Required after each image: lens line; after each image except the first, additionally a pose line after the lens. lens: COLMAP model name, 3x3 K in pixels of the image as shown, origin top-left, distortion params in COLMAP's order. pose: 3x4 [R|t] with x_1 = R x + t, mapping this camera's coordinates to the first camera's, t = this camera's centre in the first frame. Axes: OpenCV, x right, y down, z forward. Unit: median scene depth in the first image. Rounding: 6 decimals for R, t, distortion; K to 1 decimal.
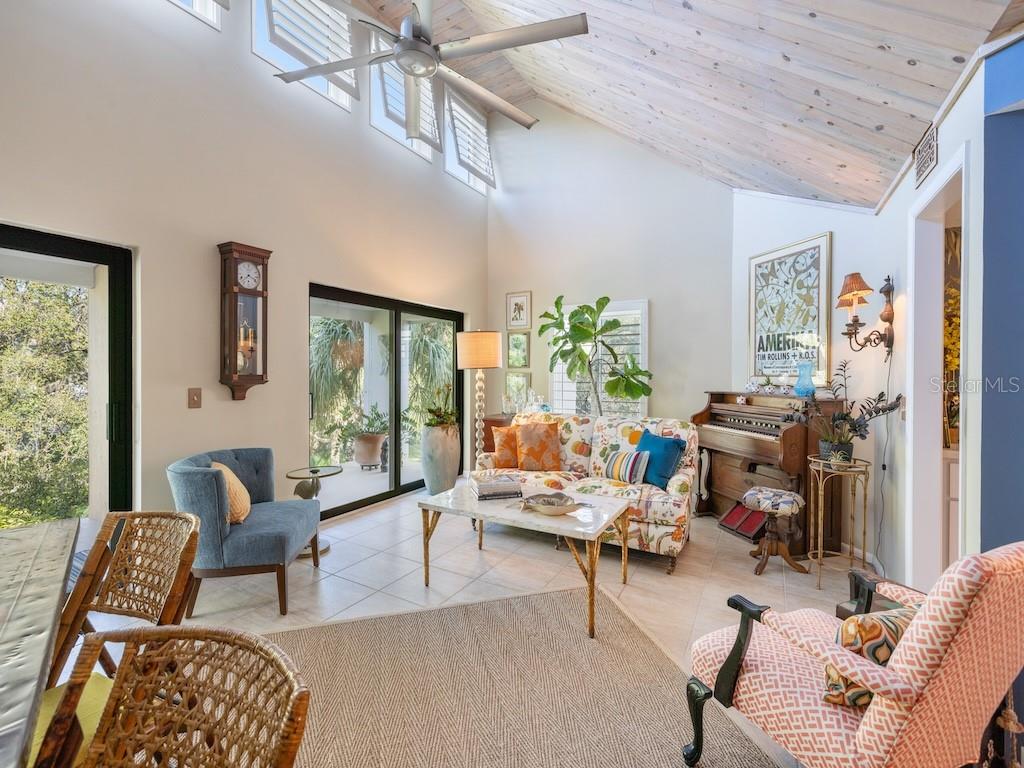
lens RADIAL K [[442.4, 0, 510.7], [0, 442.4, 380.3], [0, 0, 1]] dist [0.001093, 0.000092]
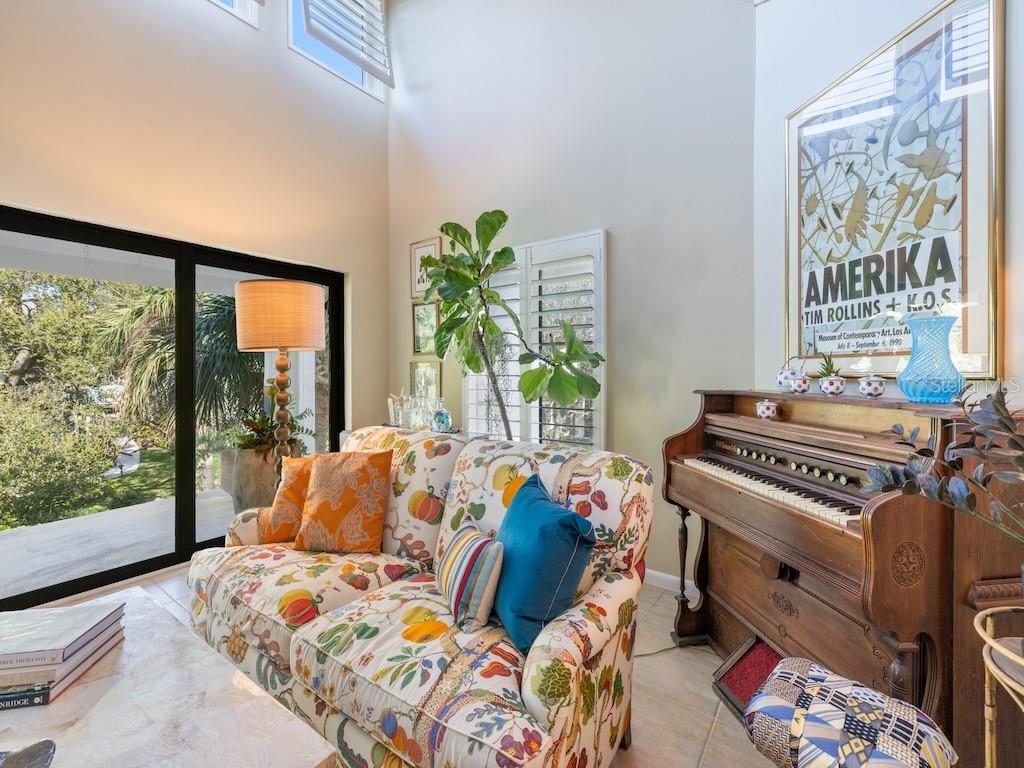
lens RADIAL K [[442.4, 0, 511.4], [0, 442.4, 375.6], [0, 0, 1]] dist [0.001093, 0.000092]
pose [[0.994606, -0.004947, -0.103603, 0.309562], [0.004174, 0.999962, -0.007680, 0.012877], [0.103637, 0.007206, 0.994589, 0.522560]]
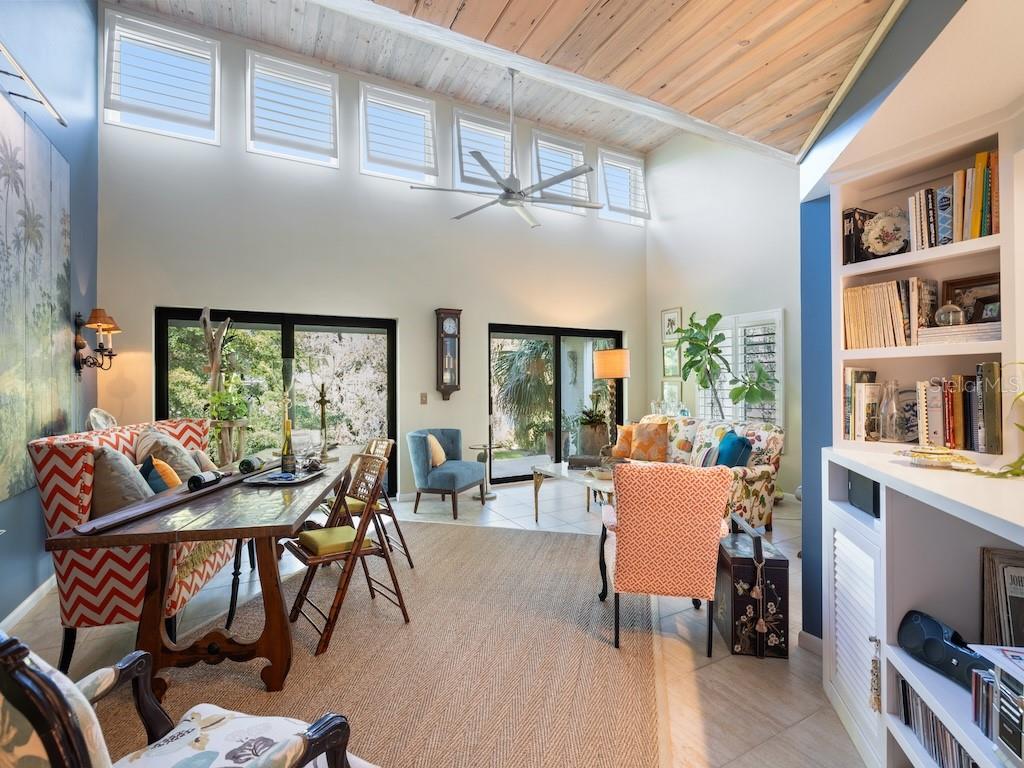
lens RADIAL K [[474.0, 0, 513.2], [0, 474.0, 383.9], [0, 0, 1]] dist [0.002029, -0.000238]
pose [[0.853038, -0.008864, -0.521774, 0.435875], [0.002227, 0.999908, -0.013346, 0.005915], [0.521845, 0.010223, 0.852979, -0.324254]]
